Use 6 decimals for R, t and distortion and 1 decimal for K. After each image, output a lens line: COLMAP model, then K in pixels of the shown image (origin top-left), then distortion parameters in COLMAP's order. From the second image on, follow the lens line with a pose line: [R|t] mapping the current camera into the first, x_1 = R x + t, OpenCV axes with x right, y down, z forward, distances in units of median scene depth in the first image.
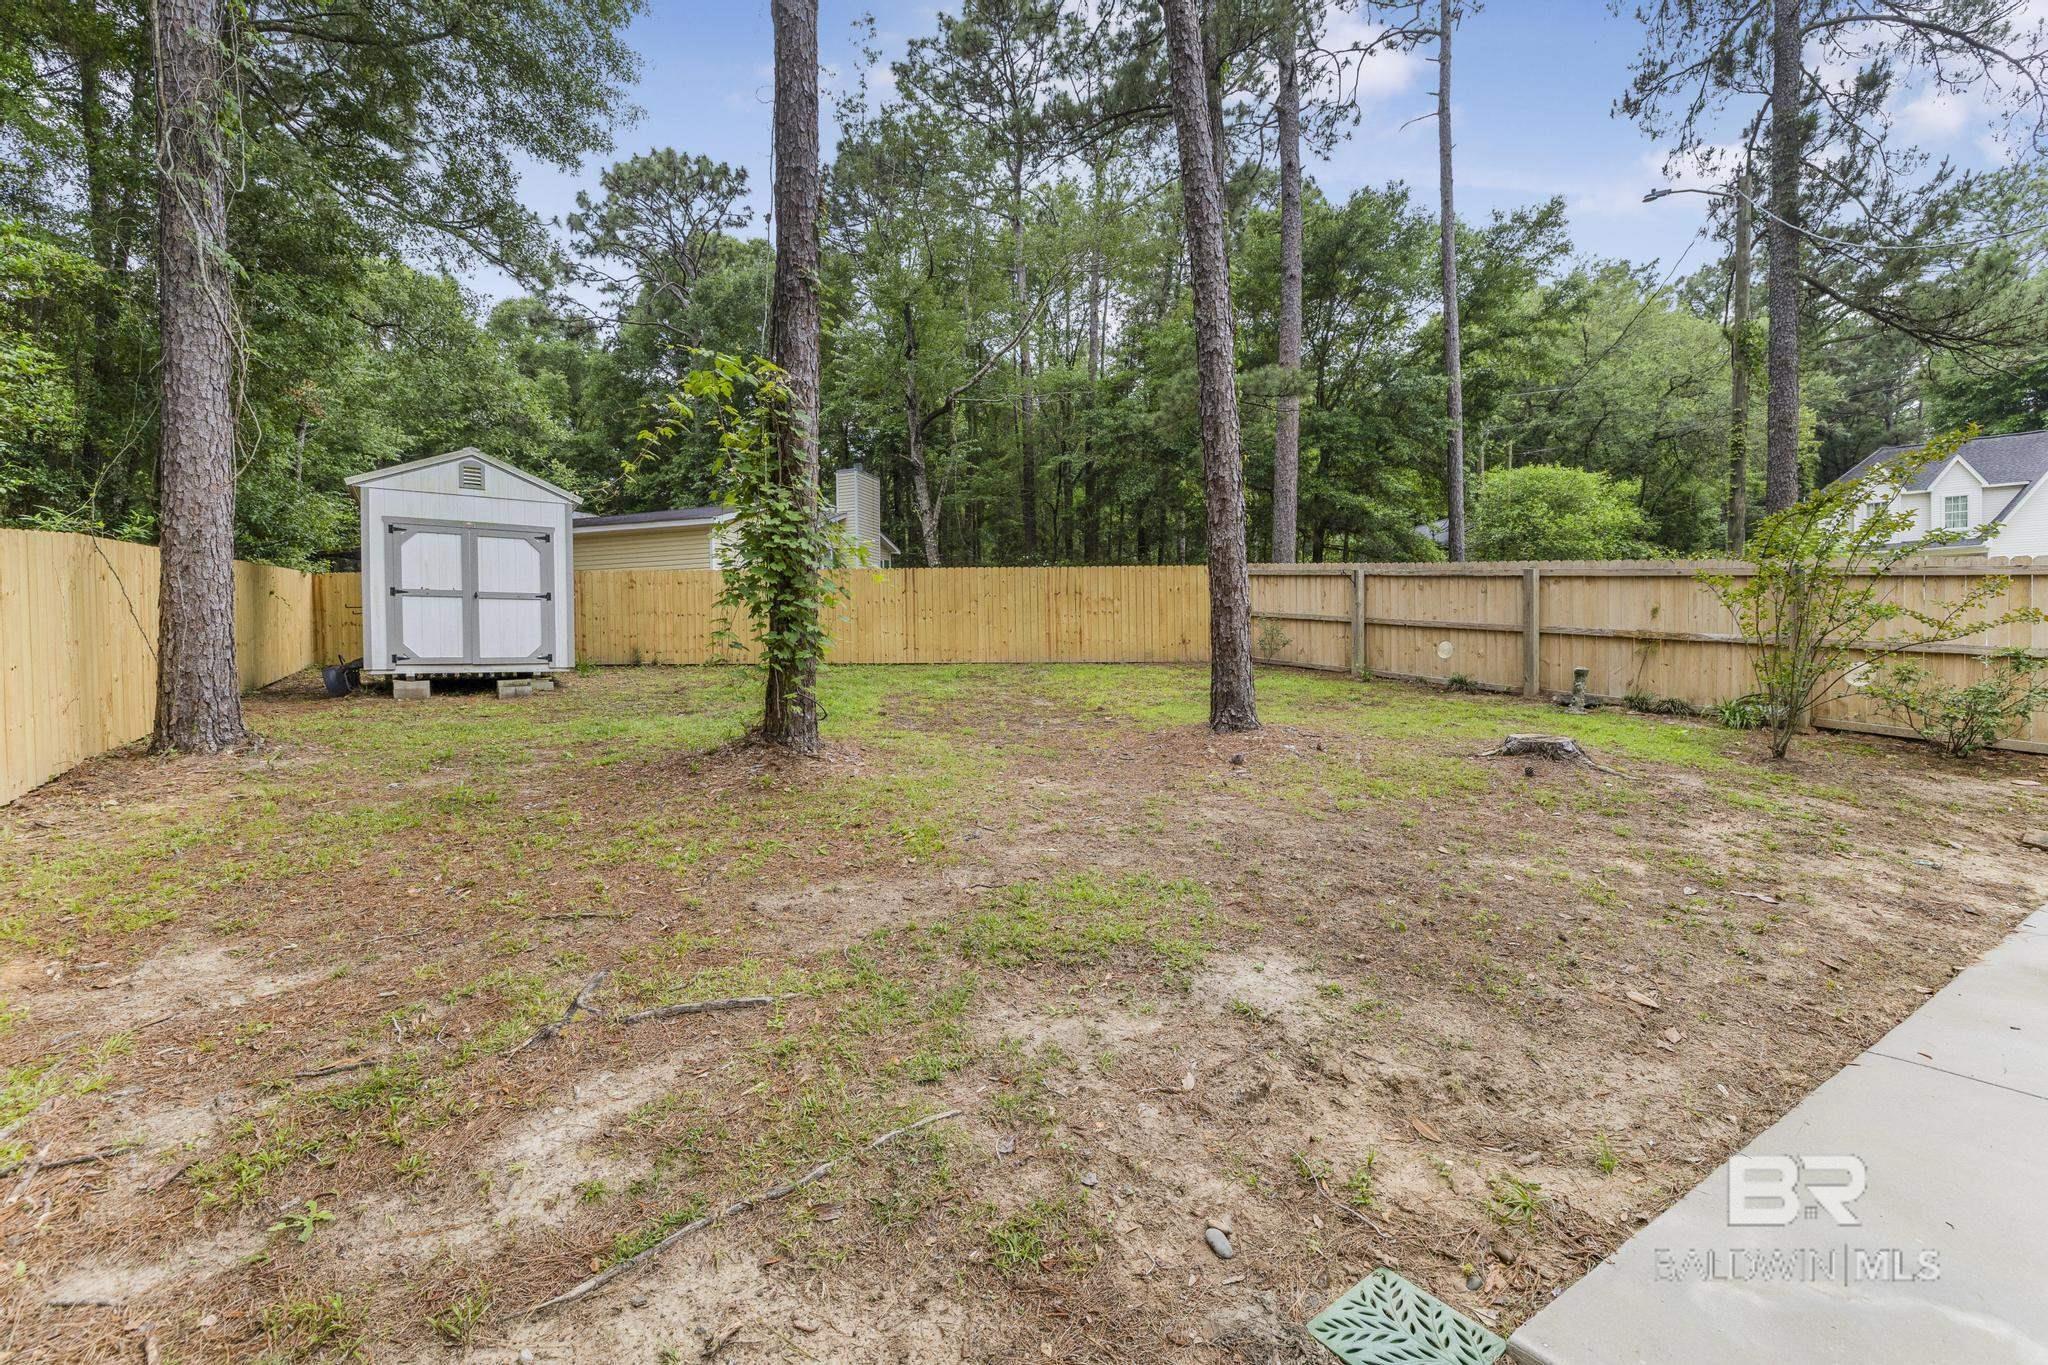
lens RADIAL K [[865.1, 0, 1021.3], [0, 865.1, 673.8], [0, 0, 1]] dist [0.002858, -0.000139]
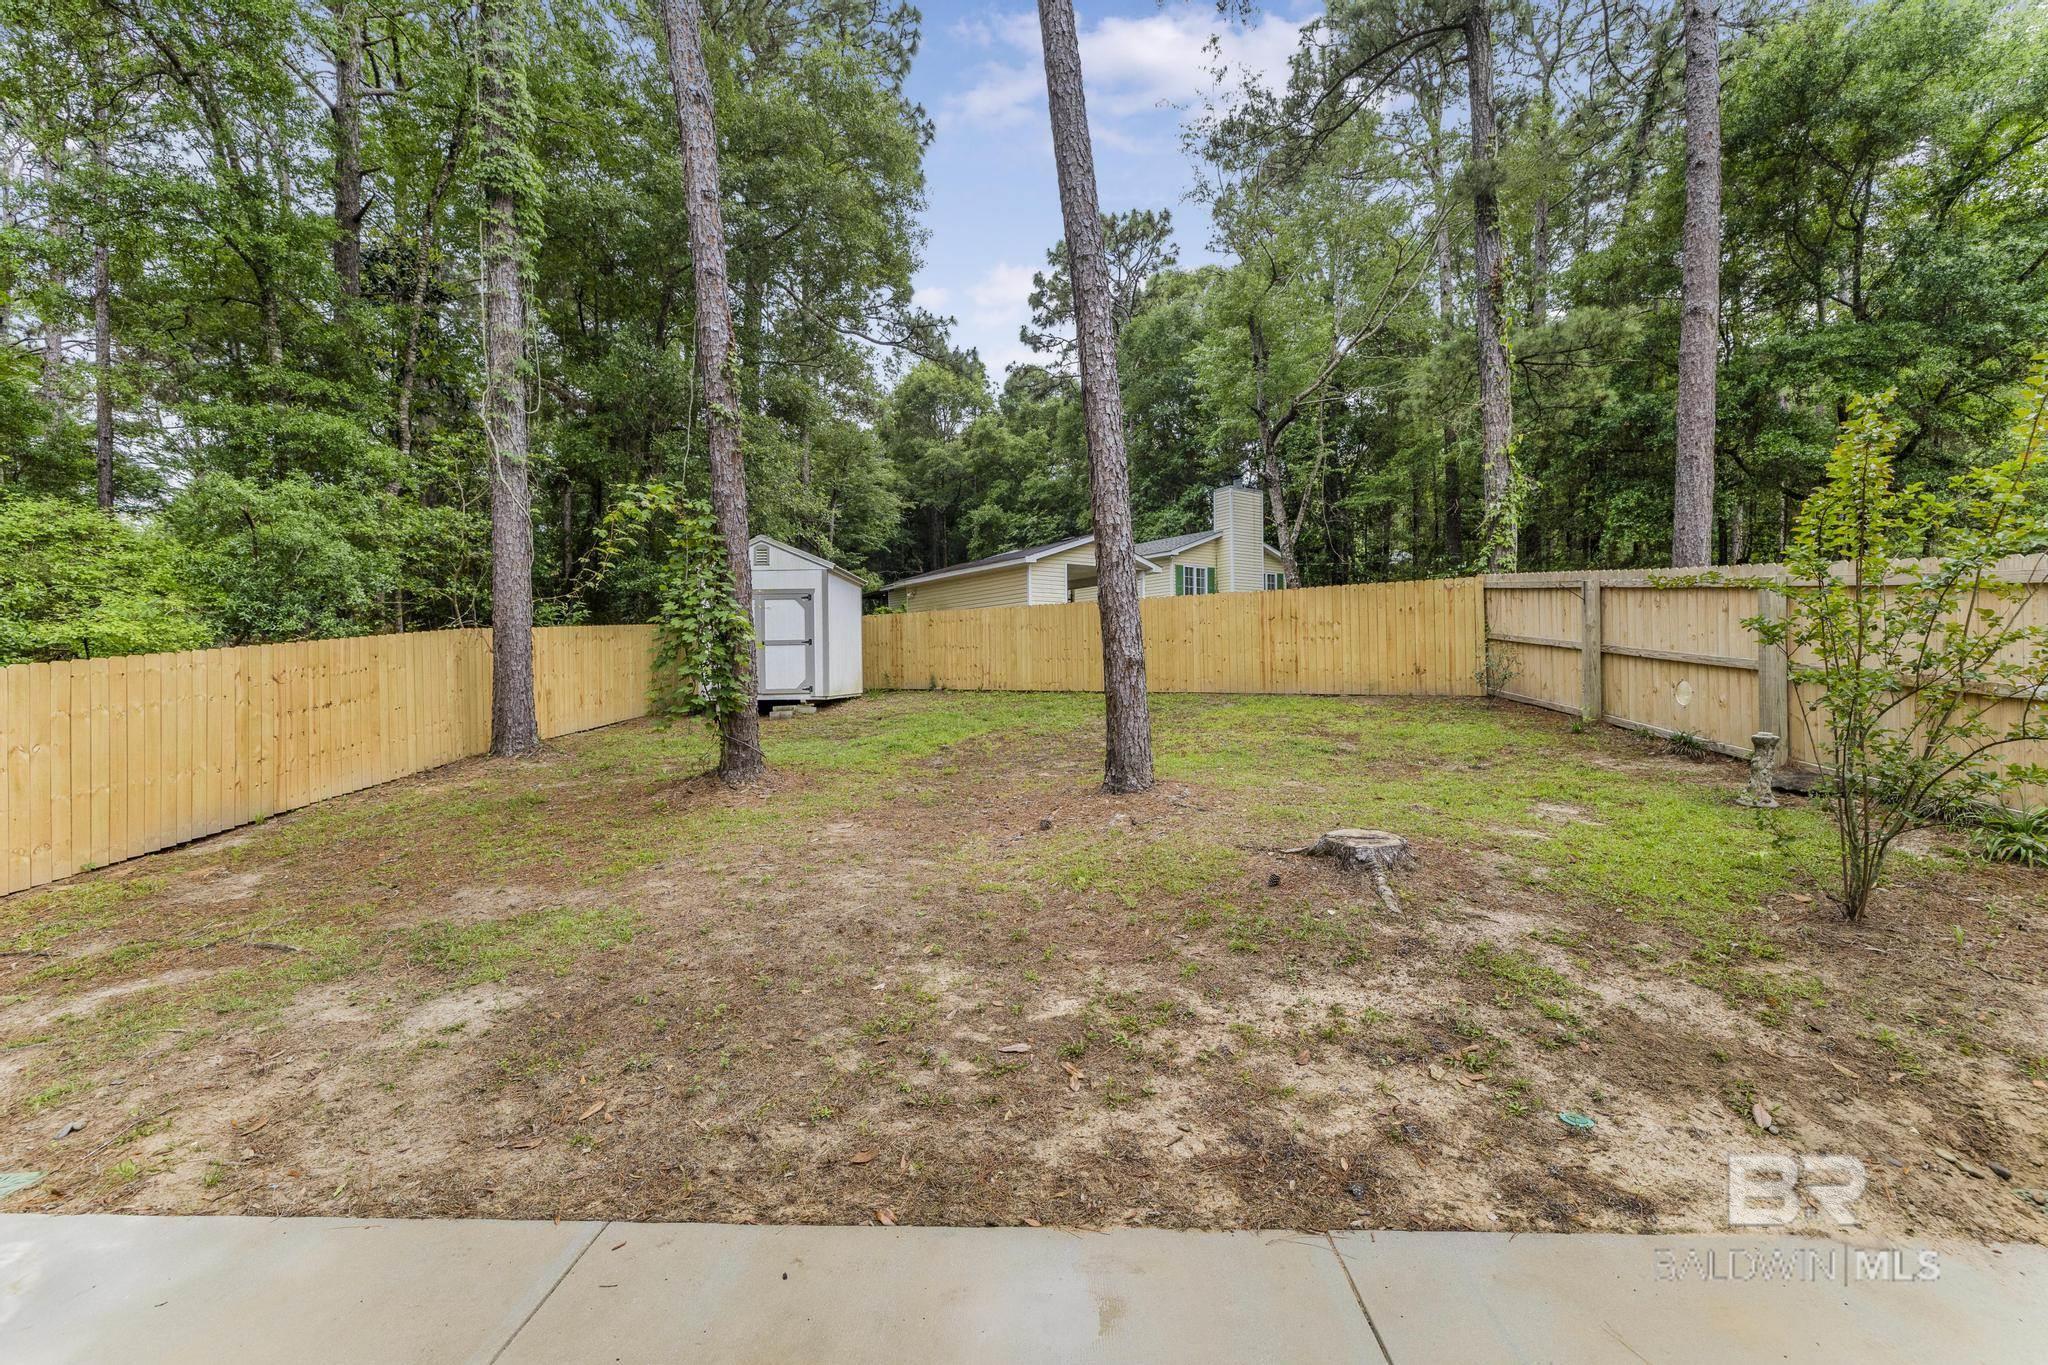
lens RADIAL K [[865.1, 0, 1021.9], [0, 865.1, 674.1], [0, 0, 1]] dist [0.002858, -0.000139]
pose [[0.814577, 0.003137, -0.580046, 0.425920], [-0.006076, 0.999977, -0.003124, -0.034978], [0.580023, 0.006069, 0.814577, 0.112356]]
